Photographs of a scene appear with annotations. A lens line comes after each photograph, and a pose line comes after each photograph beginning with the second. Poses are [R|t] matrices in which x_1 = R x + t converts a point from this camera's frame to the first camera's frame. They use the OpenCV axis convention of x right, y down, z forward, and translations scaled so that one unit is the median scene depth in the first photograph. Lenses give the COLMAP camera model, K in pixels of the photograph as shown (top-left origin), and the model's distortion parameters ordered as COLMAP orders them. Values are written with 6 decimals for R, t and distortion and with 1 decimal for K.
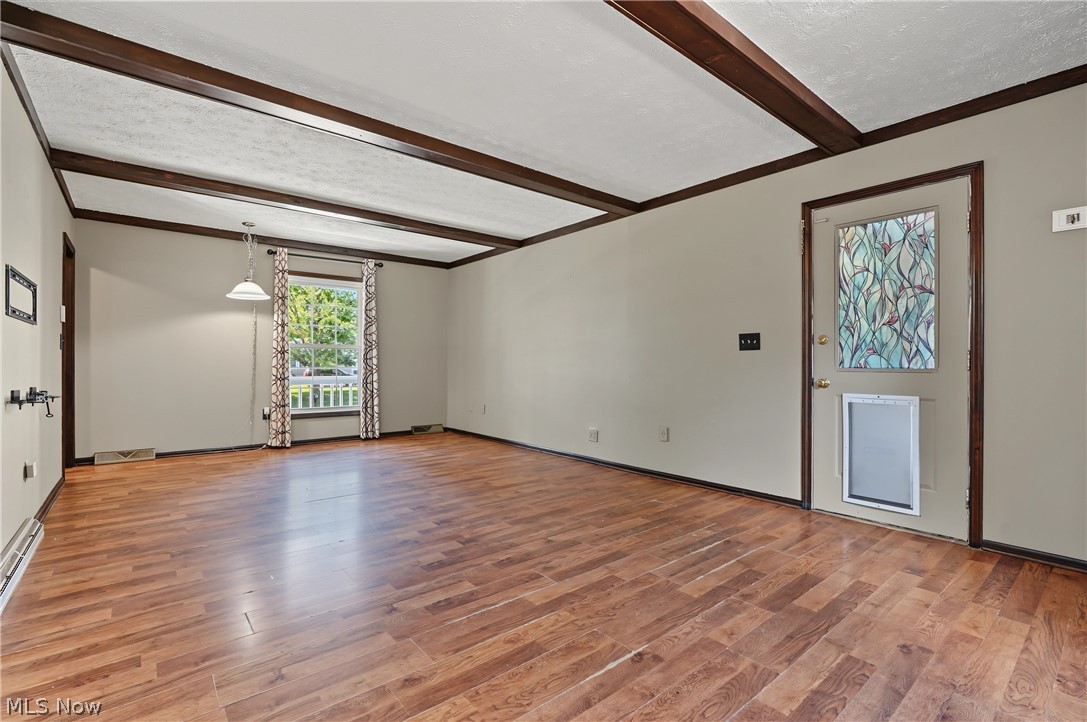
lens RADIAL K [[494.8, 0, 539.3], [0, 494.8, 363.4], [0, 0, 1]] dist [-0.014901, 0.004593]
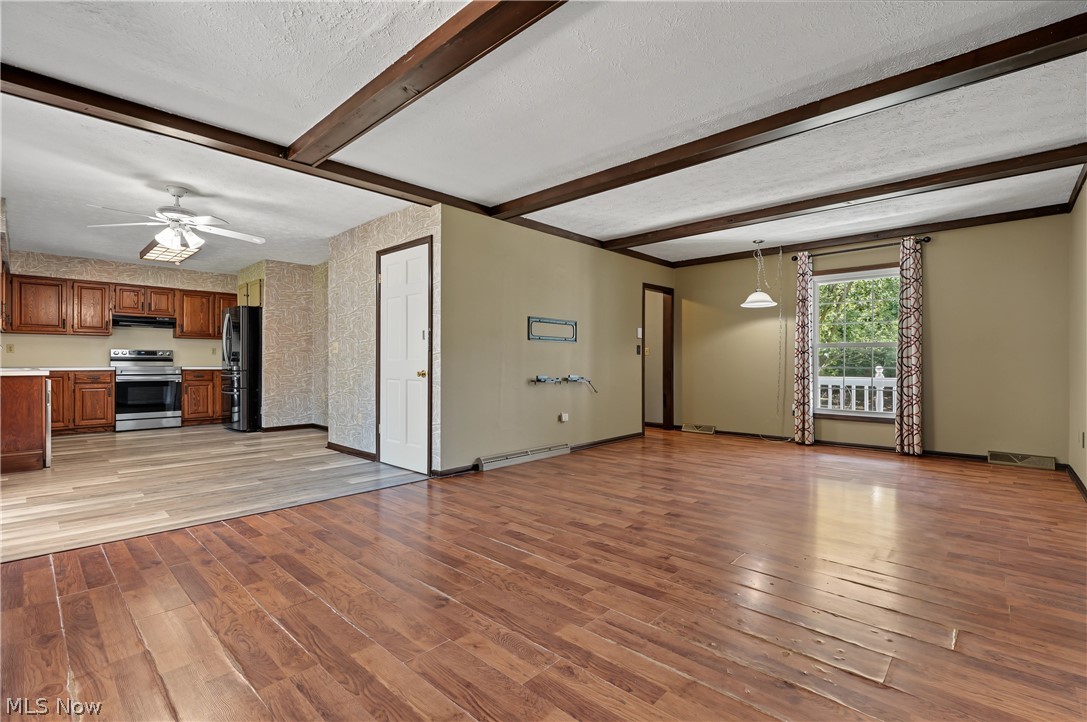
lens RADIAL K [[494.8, 0, 547.3], [0, 494.8, 363.7], [0, 0, 1]] dist [-0.014901, 0.004593]
pose [[0.129892, -0.000707, -0.991528, 0.807441], [-0.000496, 1.000000, -0.000779, 0.004593], [0.991528, 0.000593, 0.129892, 0.607127]]
